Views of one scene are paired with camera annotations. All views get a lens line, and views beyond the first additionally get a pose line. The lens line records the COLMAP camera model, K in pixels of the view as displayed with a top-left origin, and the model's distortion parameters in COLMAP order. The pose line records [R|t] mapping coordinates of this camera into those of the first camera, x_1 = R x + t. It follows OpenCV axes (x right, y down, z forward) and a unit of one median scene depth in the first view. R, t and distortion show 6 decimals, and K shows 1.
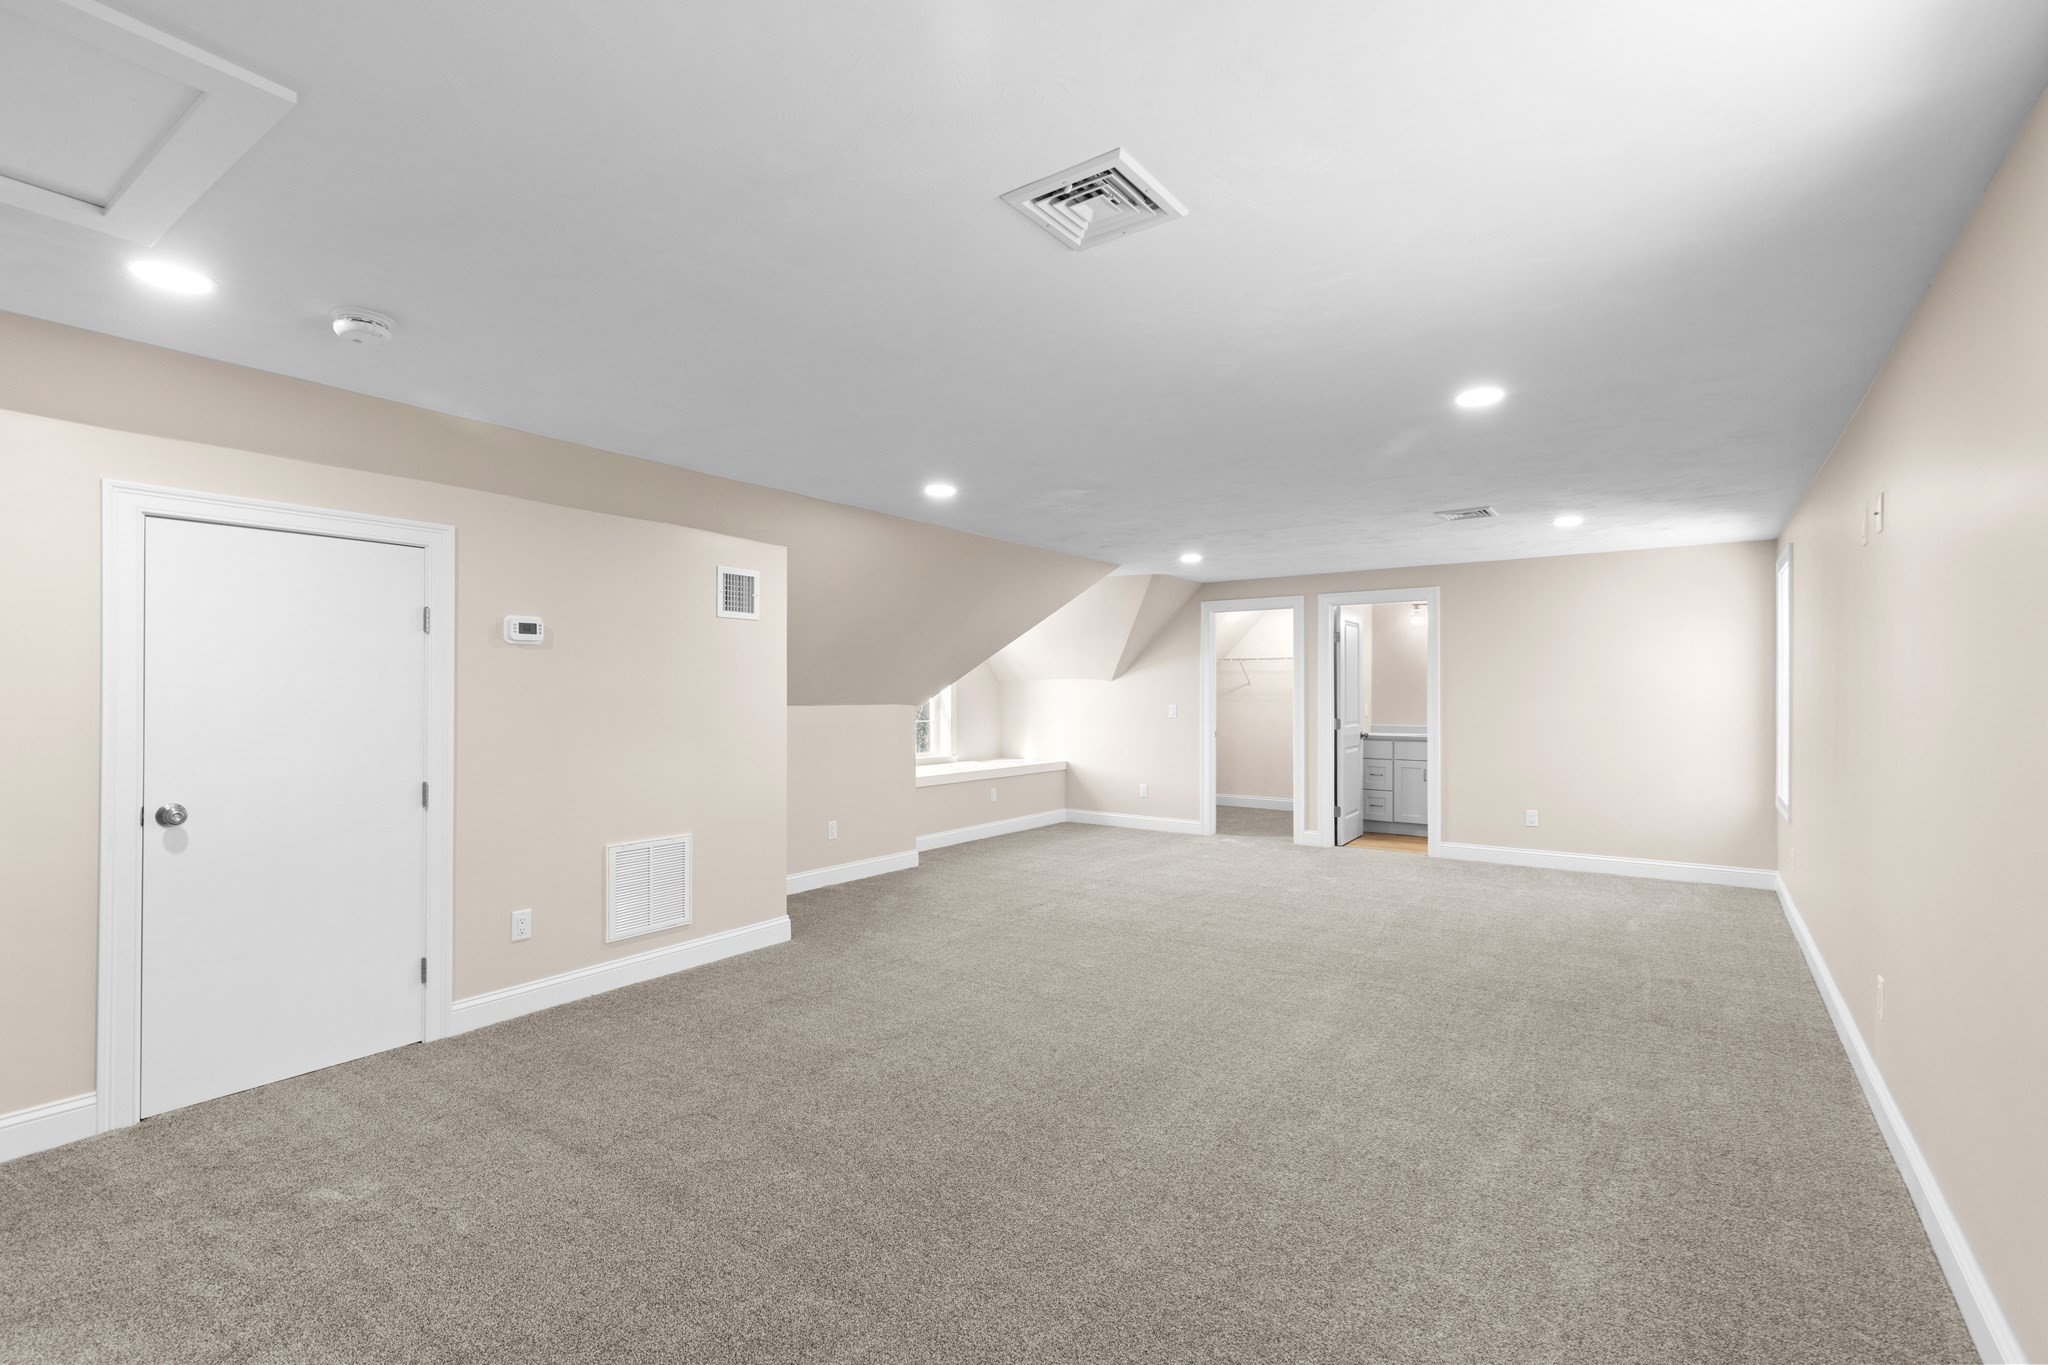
lens RADIAL K [[933.8, 0, 1029.5], [0, 933.8, 705.0], [0, 0, 1]] dist [0.012833, -0.000740]
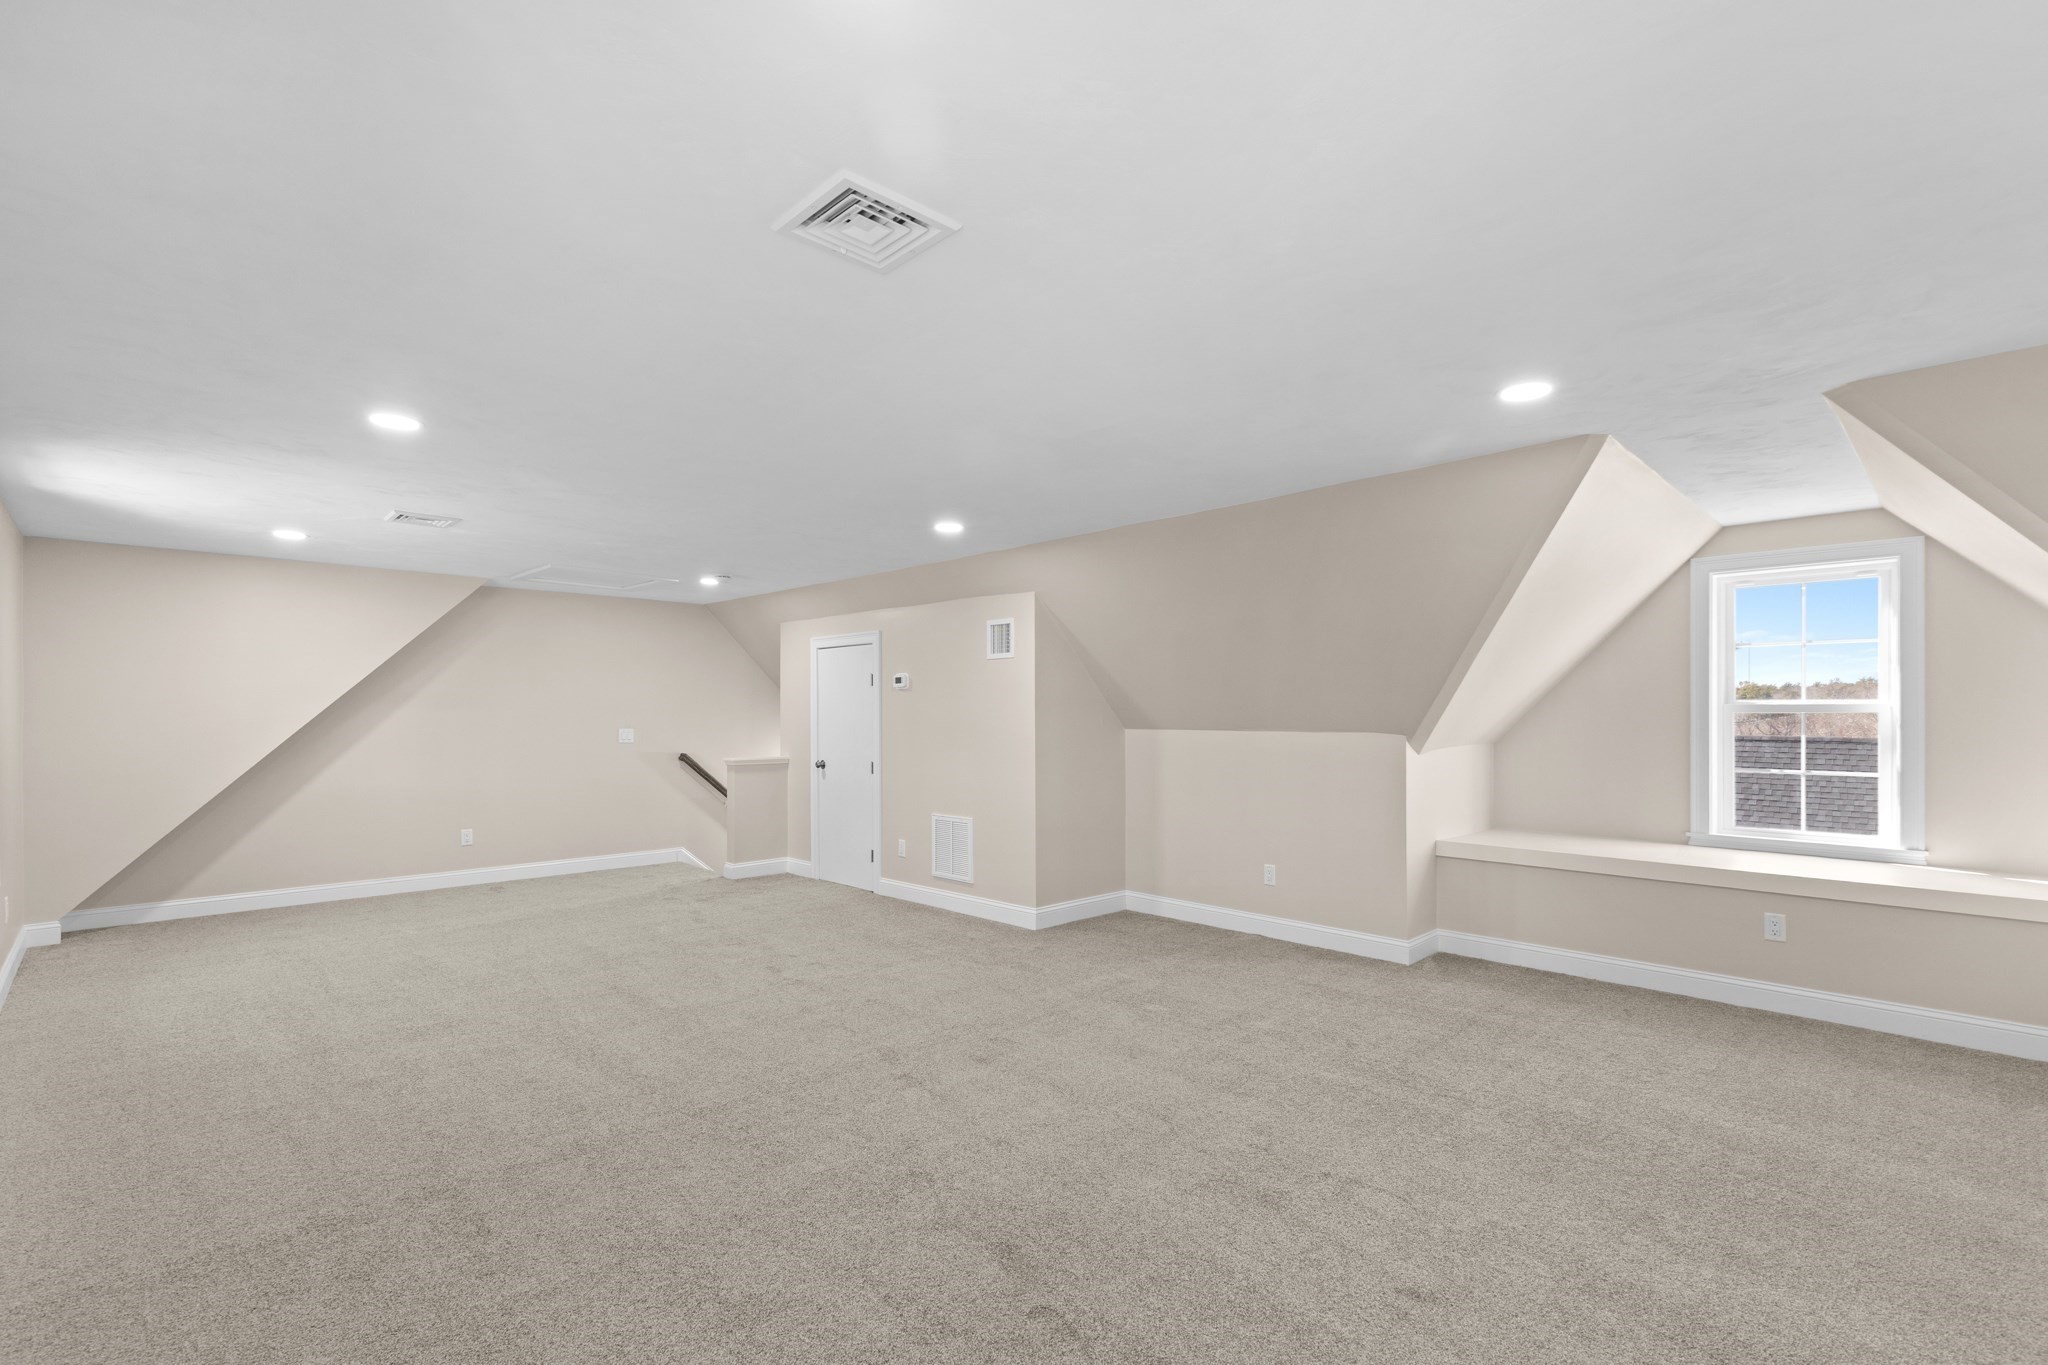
lens RADIAL K [[933.8, 0, 1029.5], [0, 933.8, 705.0], [0, 0, 1]] dist [0.012833, -0.000740]
pose [[-0.189462, -0.008316, -0.981853, 1.008341], [-0.011048, 0.999919, -0.006337, -0.023215], [0.981826, 0.009647, -0.189538, 1.382441]]
